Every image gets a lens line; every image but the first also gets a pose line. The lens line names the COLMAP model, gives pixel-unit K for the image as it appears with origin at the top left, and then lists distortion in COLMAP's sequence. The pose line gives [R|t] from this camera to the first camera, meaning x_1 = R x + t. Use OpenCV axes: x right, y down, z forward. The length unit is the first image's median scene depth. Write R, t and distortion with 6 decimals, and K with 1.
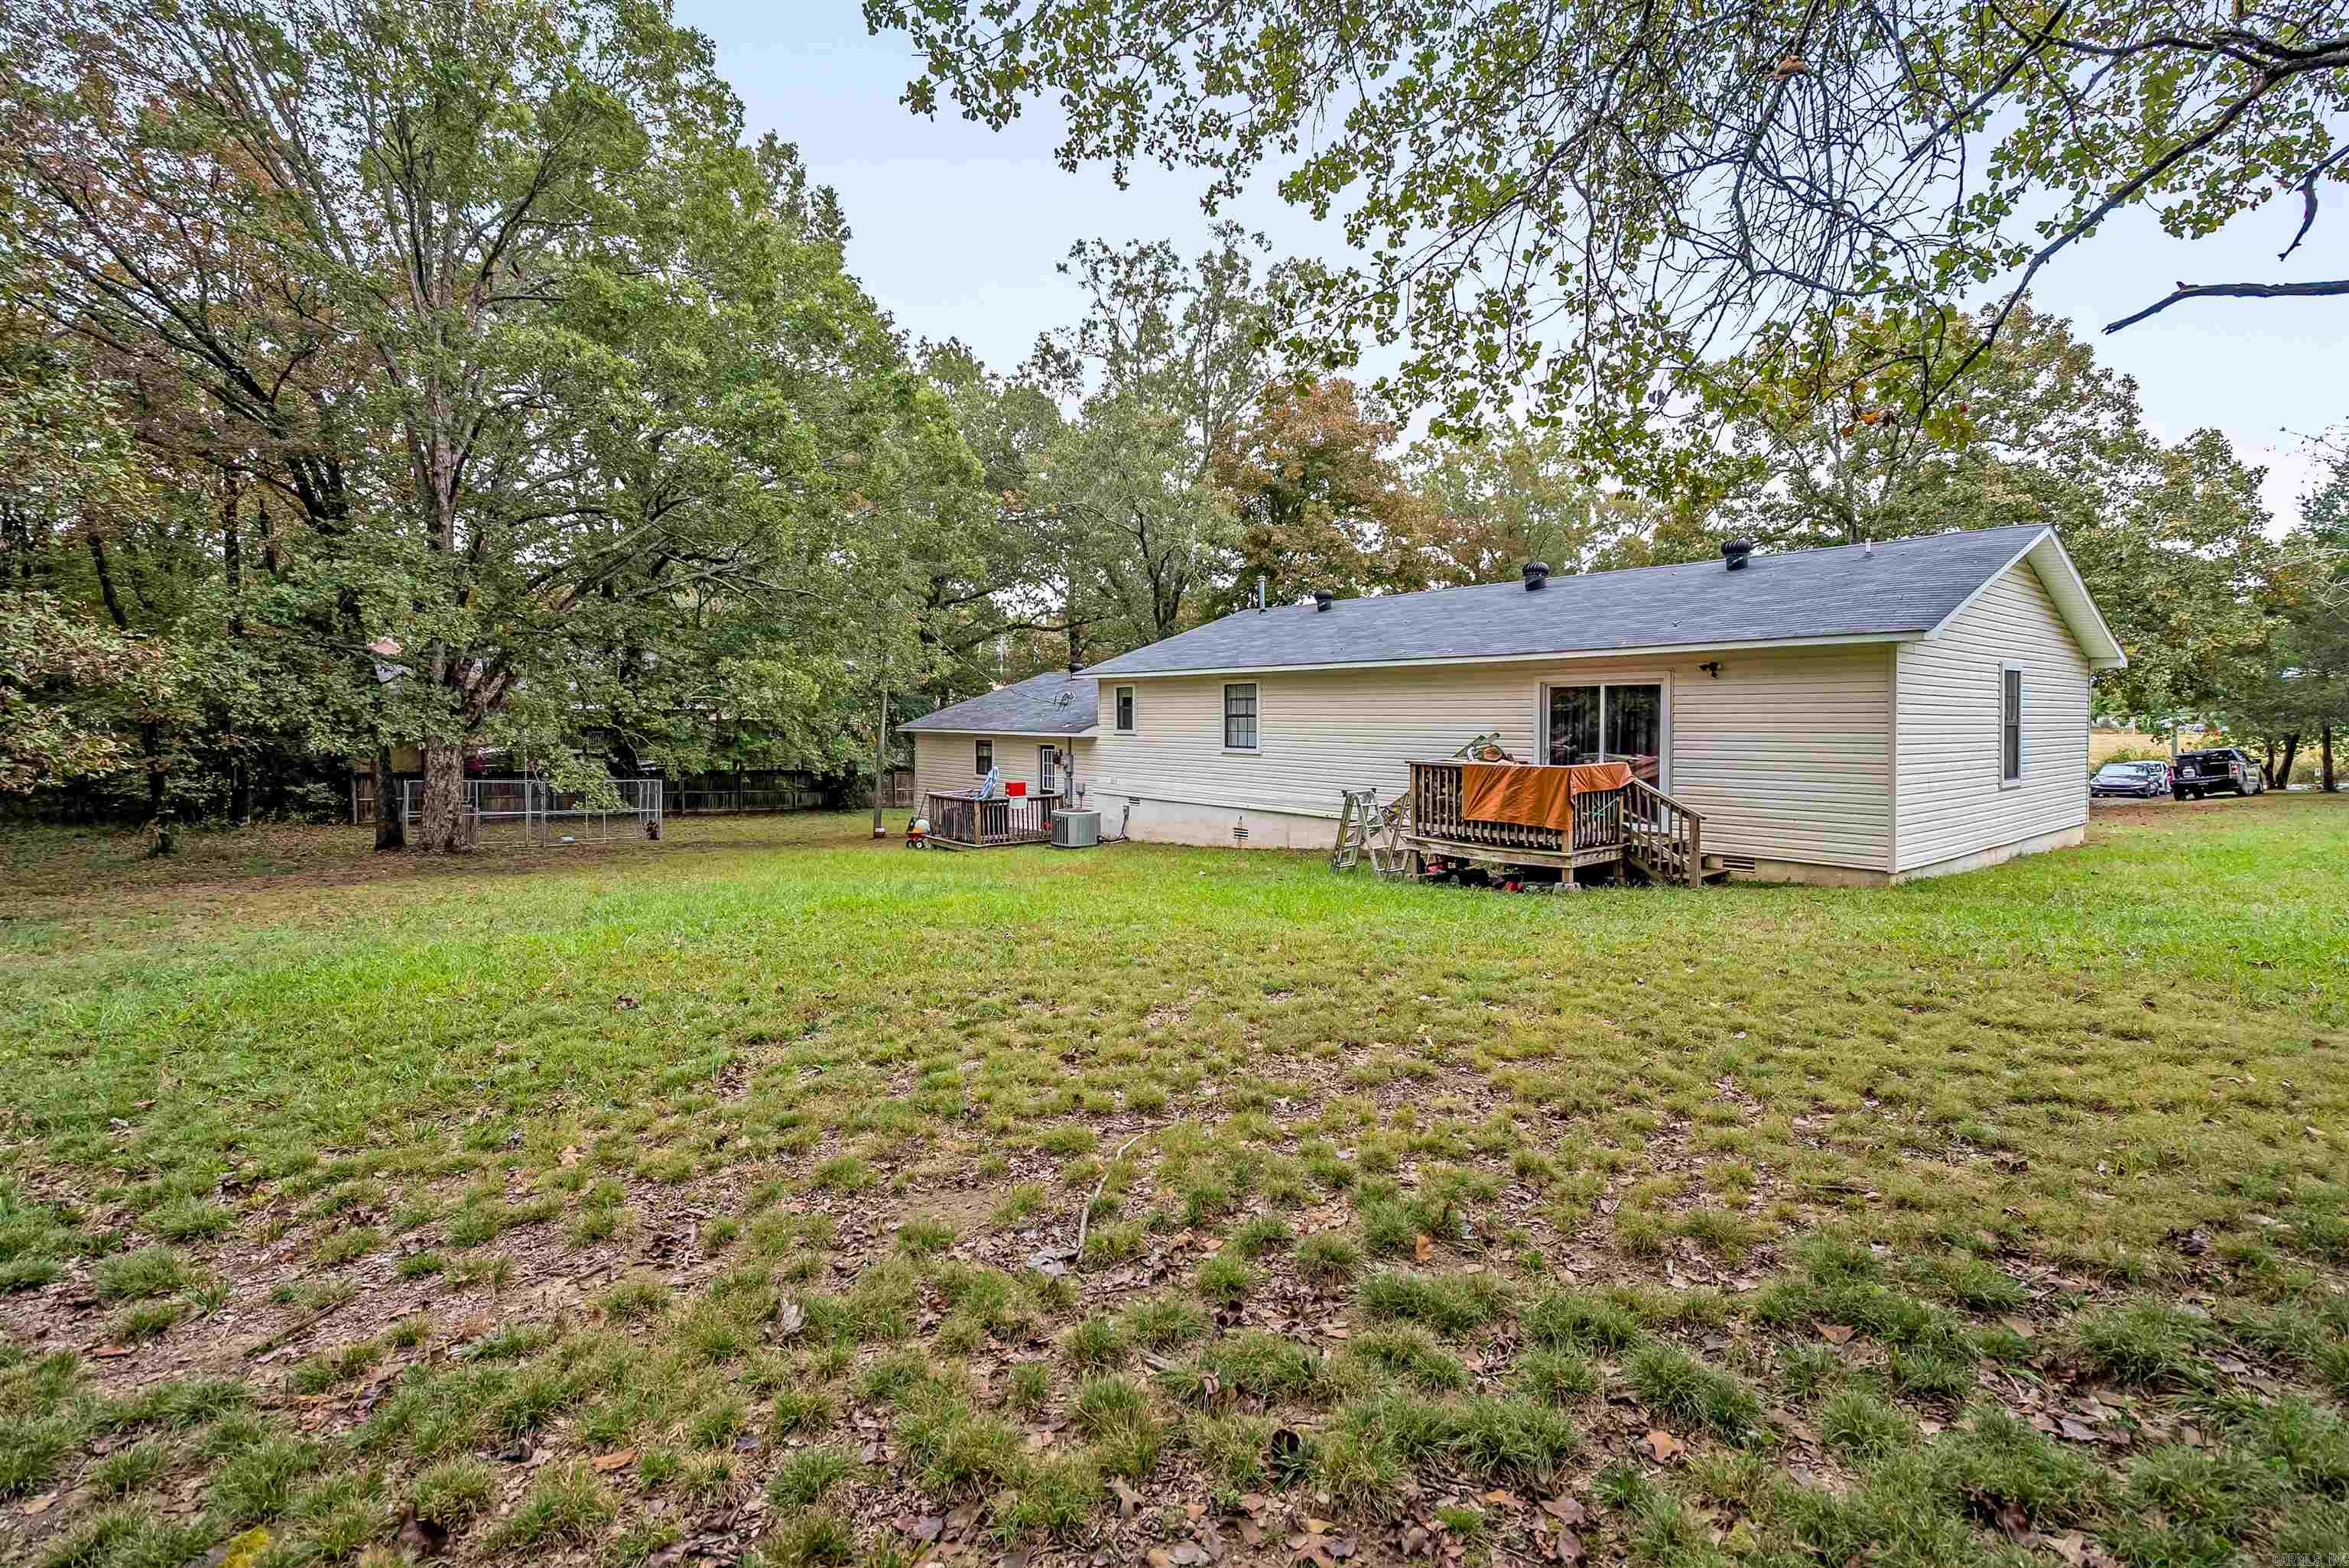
lens RADIAL K [[1065.6, 0, 1175.8], [0, 1065.6, 748.8], [0, 0, 1]] dist [-0.006481, 0.000054]
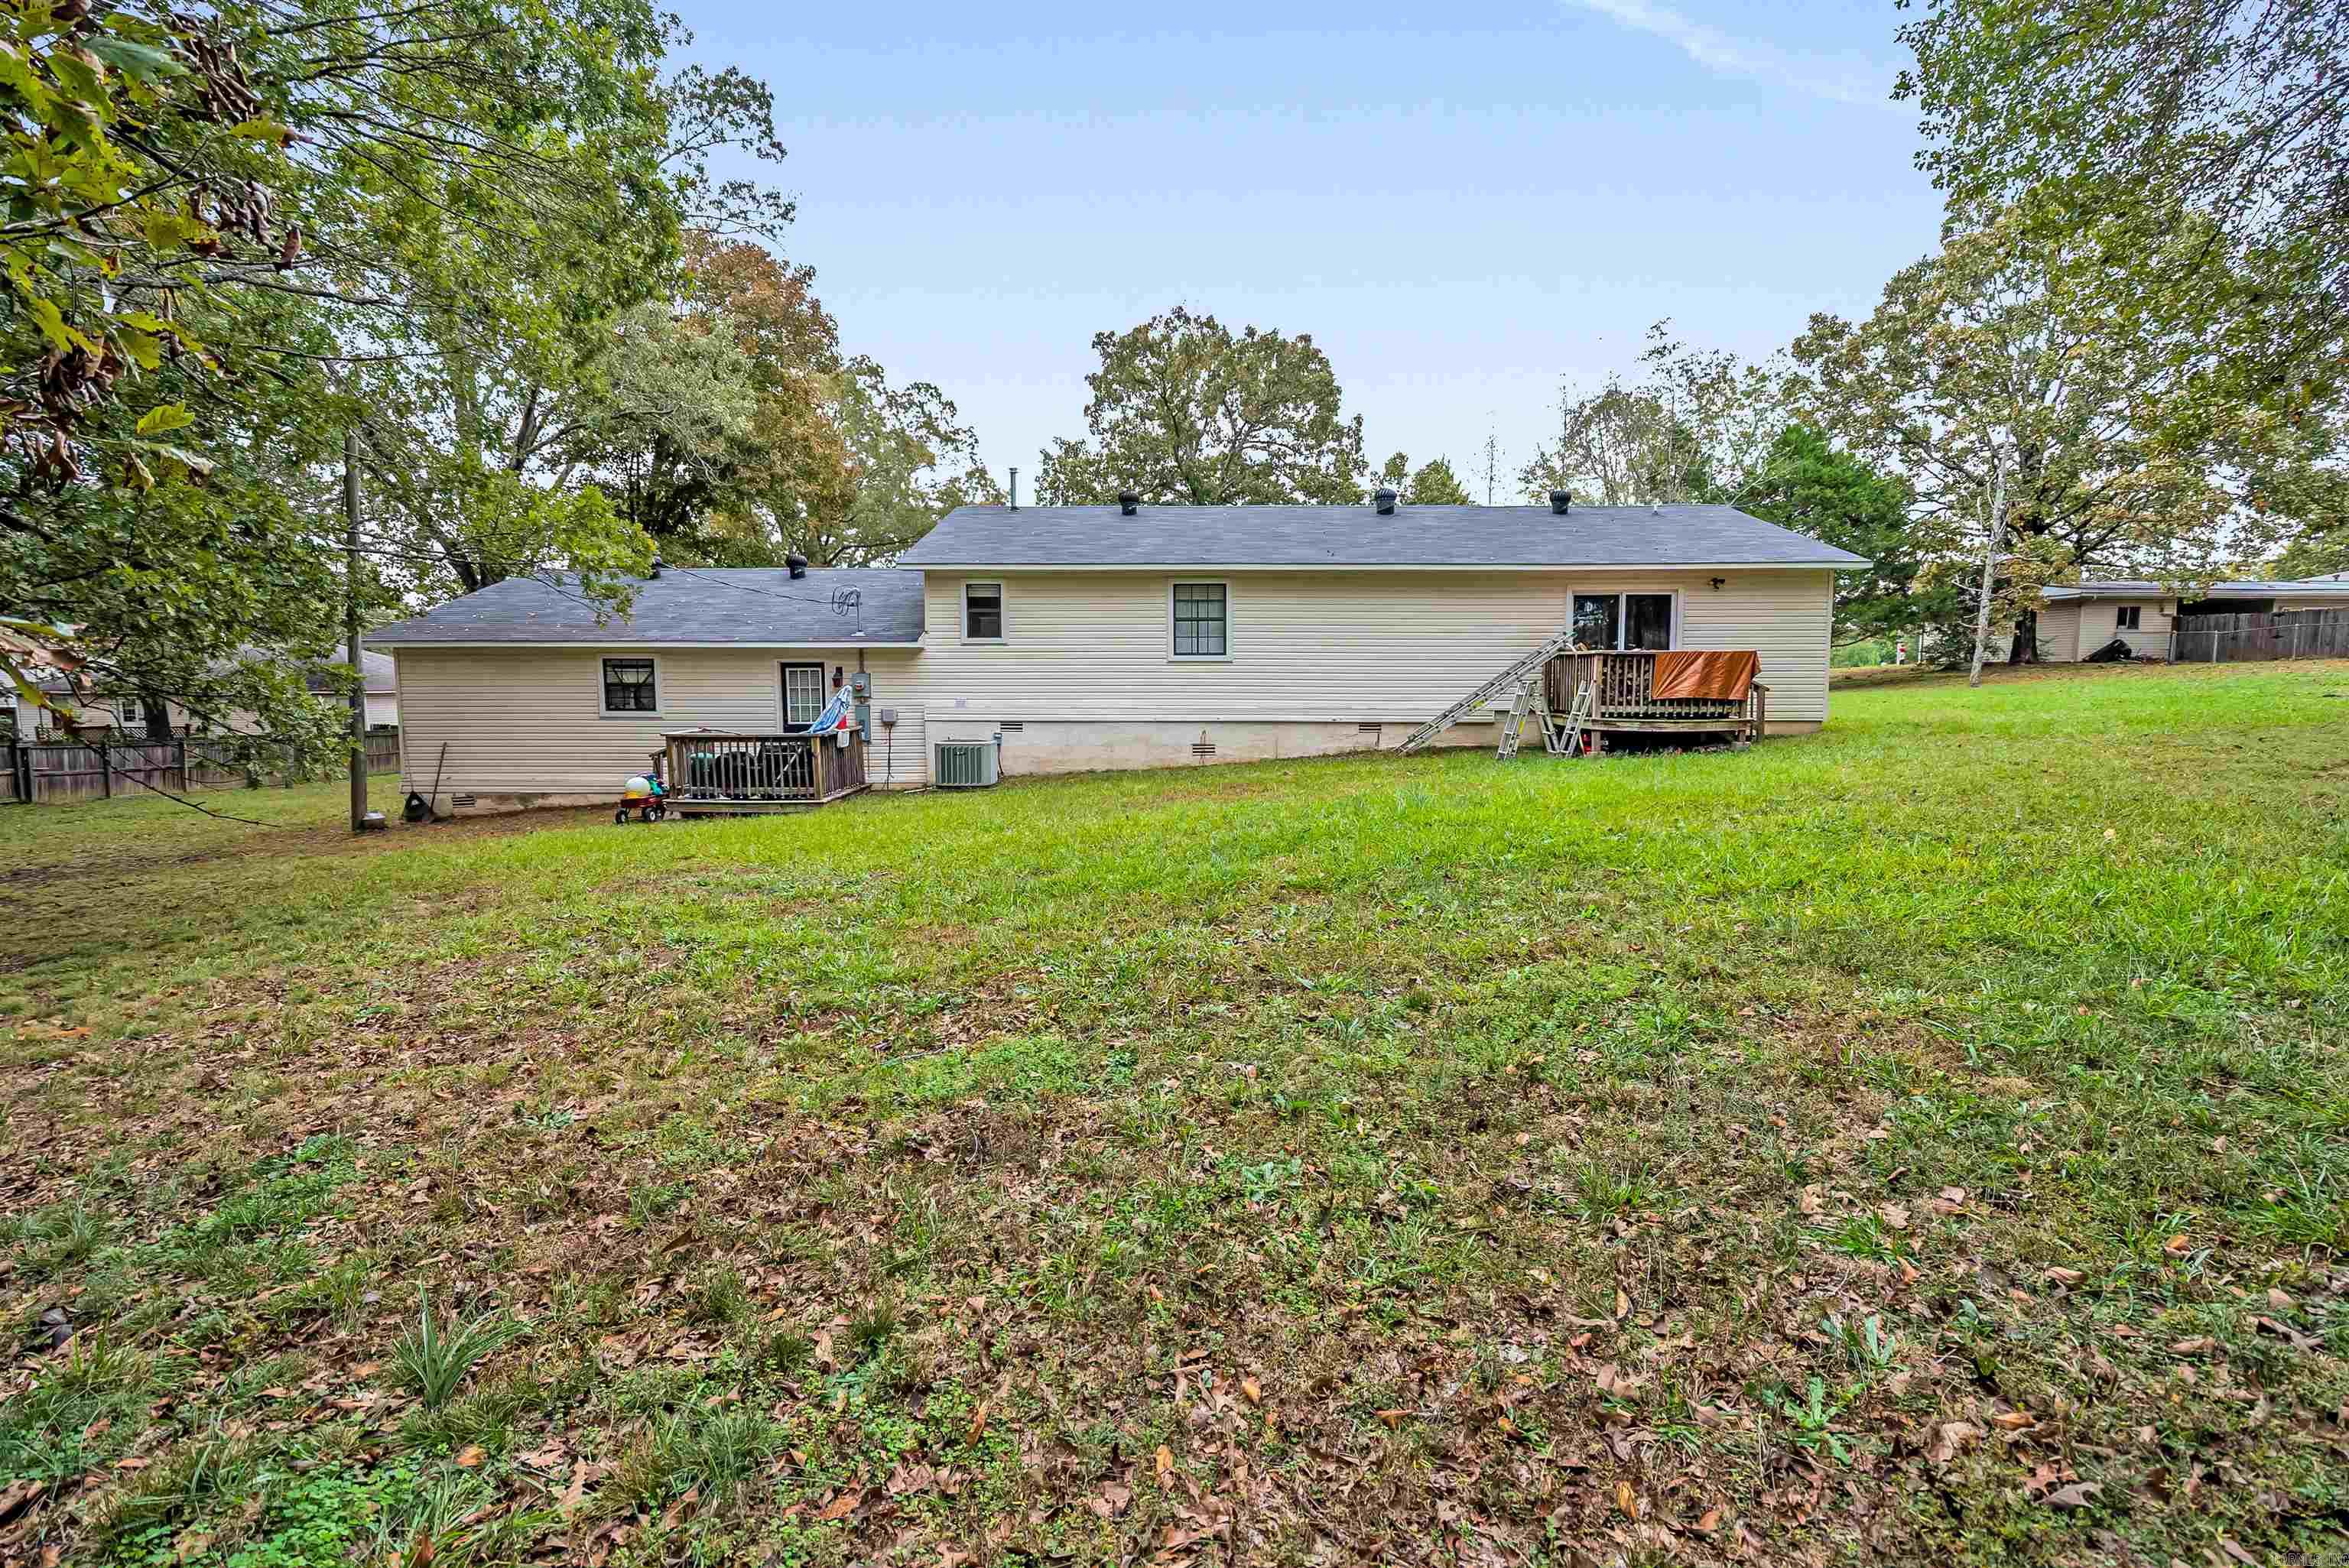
lens RADIAL K [[1065.6, 0, 1175.8], [0, 1065.6, 748.8], [0, 0, 1]] dist [-0.006481, 0.000054]
pose [[0.640976, -0.055208, 0.765573, -0.649903], [0.025393, 0.998389, 0.050737, 0.032267], [-0.767141, -0.013081, 0.641346, 0.436662]]
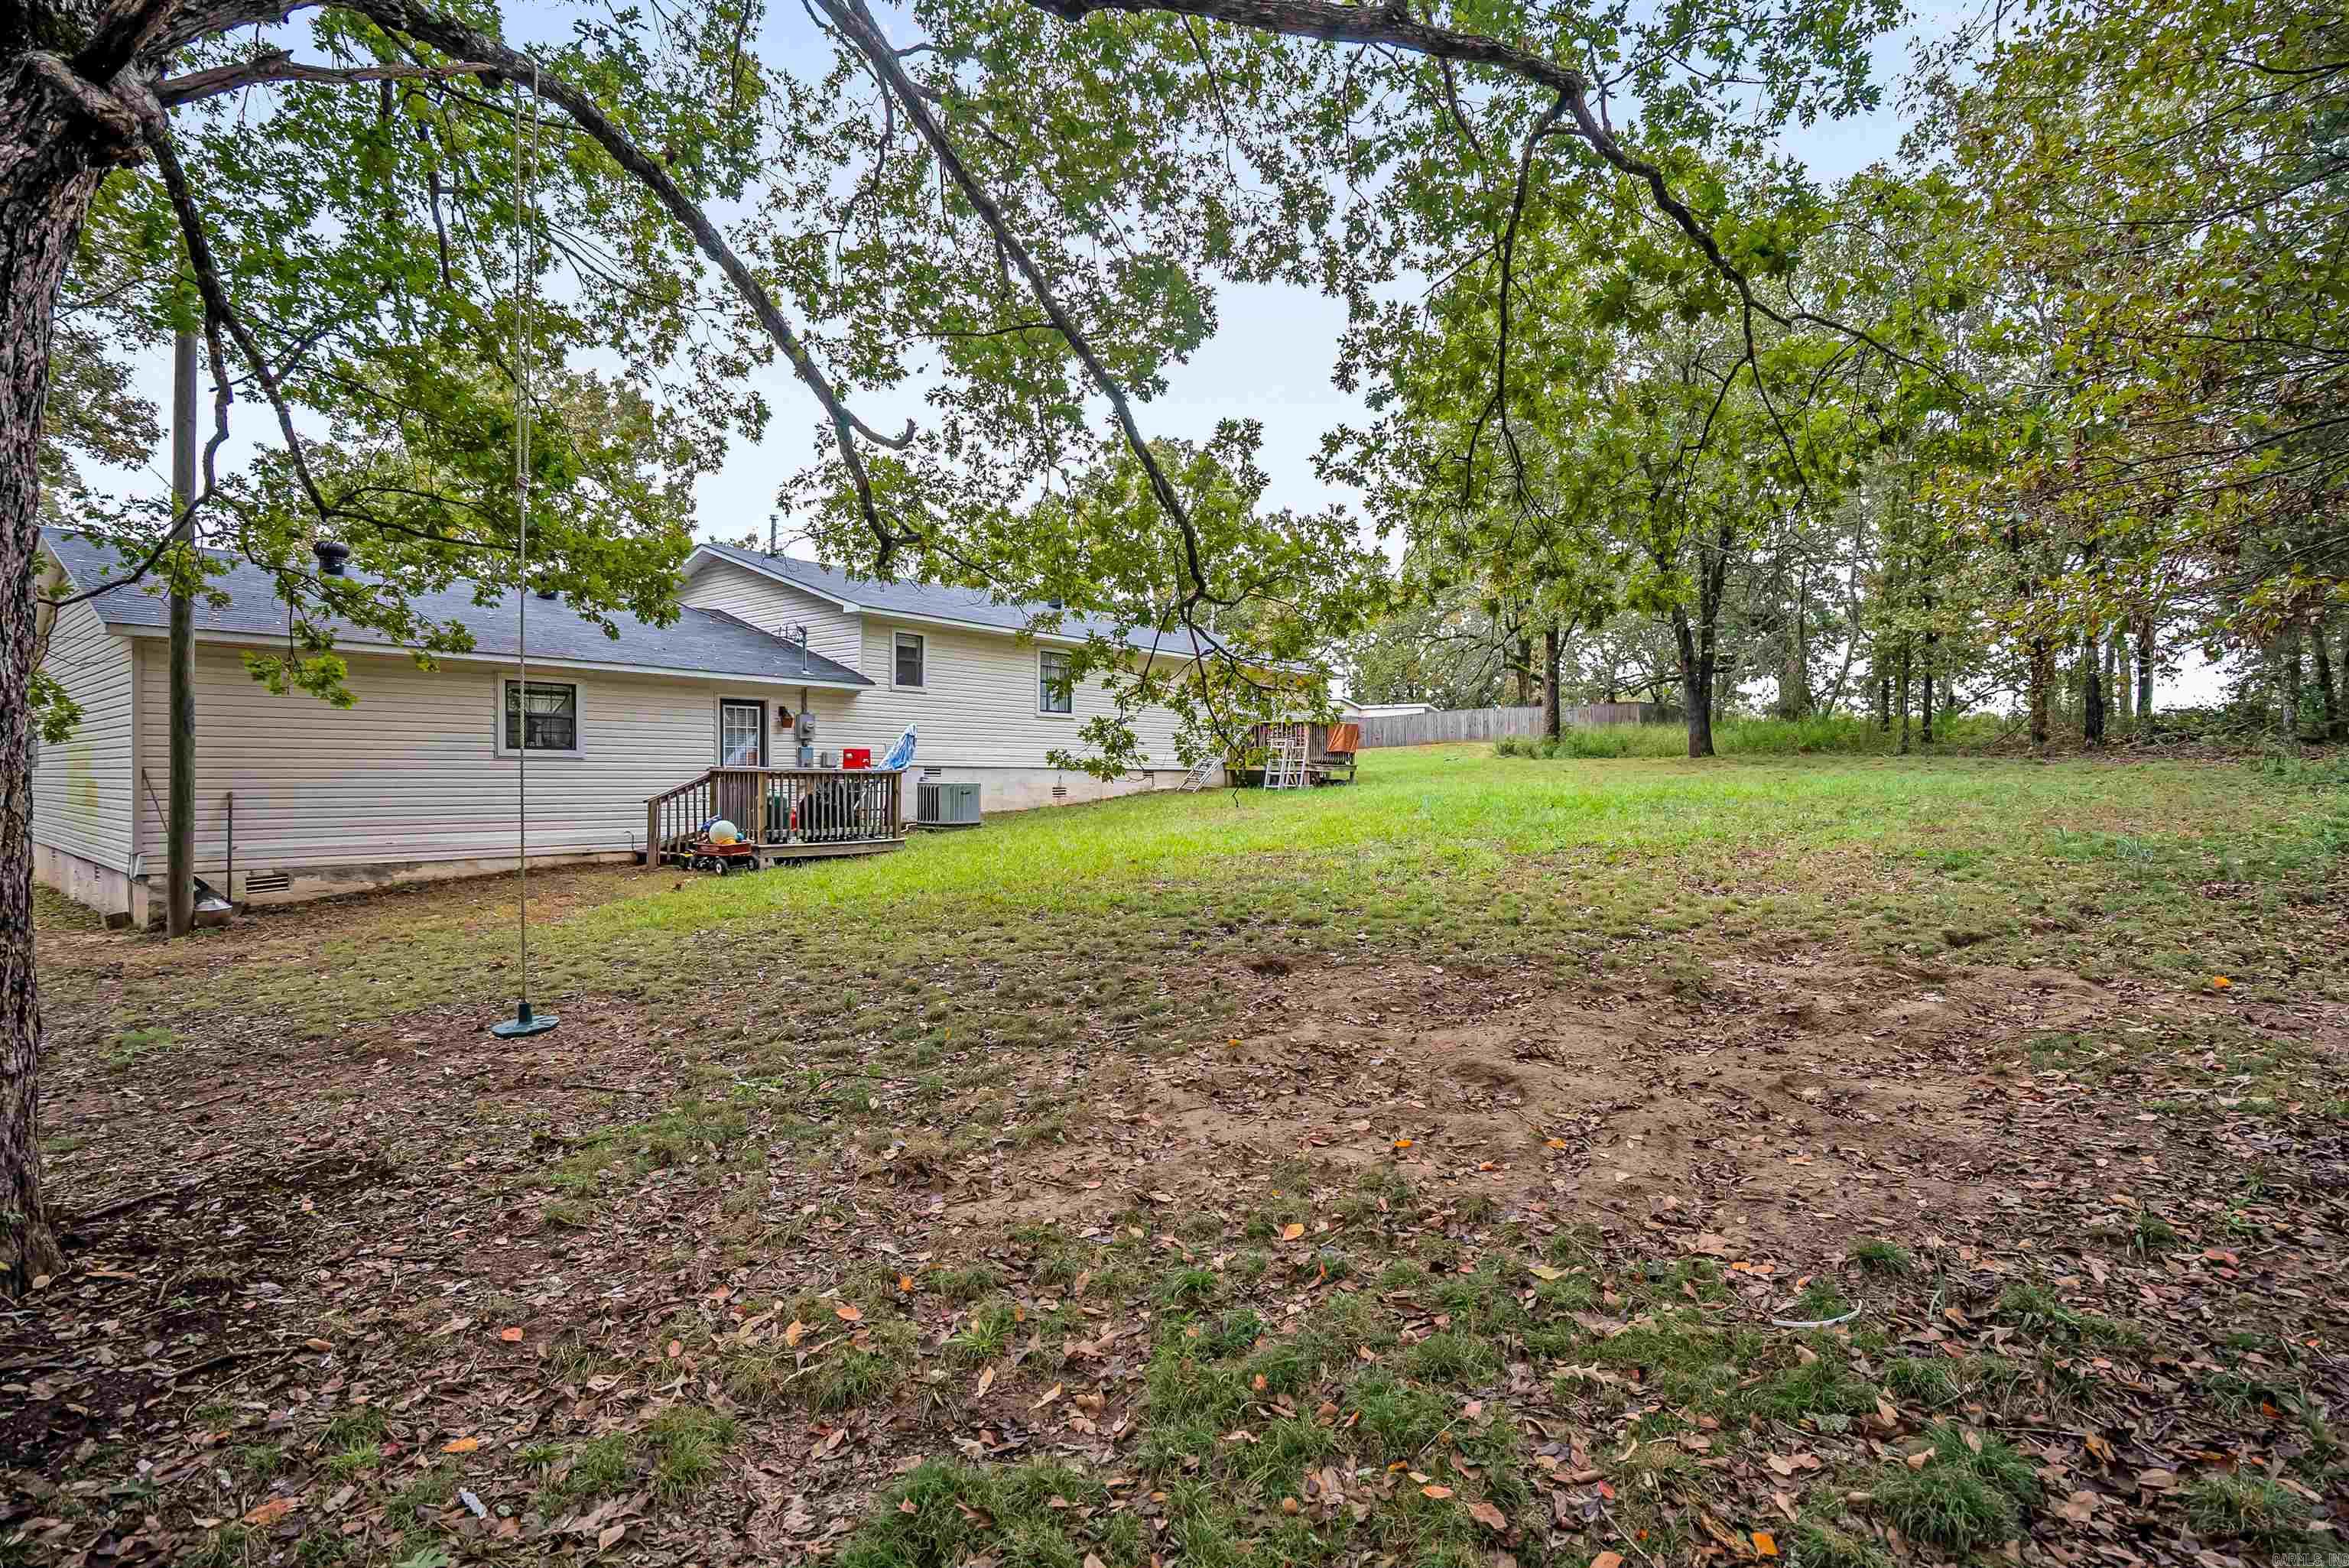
lens RADIAL K [[1065.6, 0, 1175.8], [0, 1065.6, 748.8], [0, 0, 1]] dist [-0.006481, 0.000054]
pose [[-0.178355, 0.021611, 0.983729, -1.013139], [0.030041, 0.999412, -0.016509, 0.057531], [-0.983508, 0.026607, -0.178899, 1.076825]]
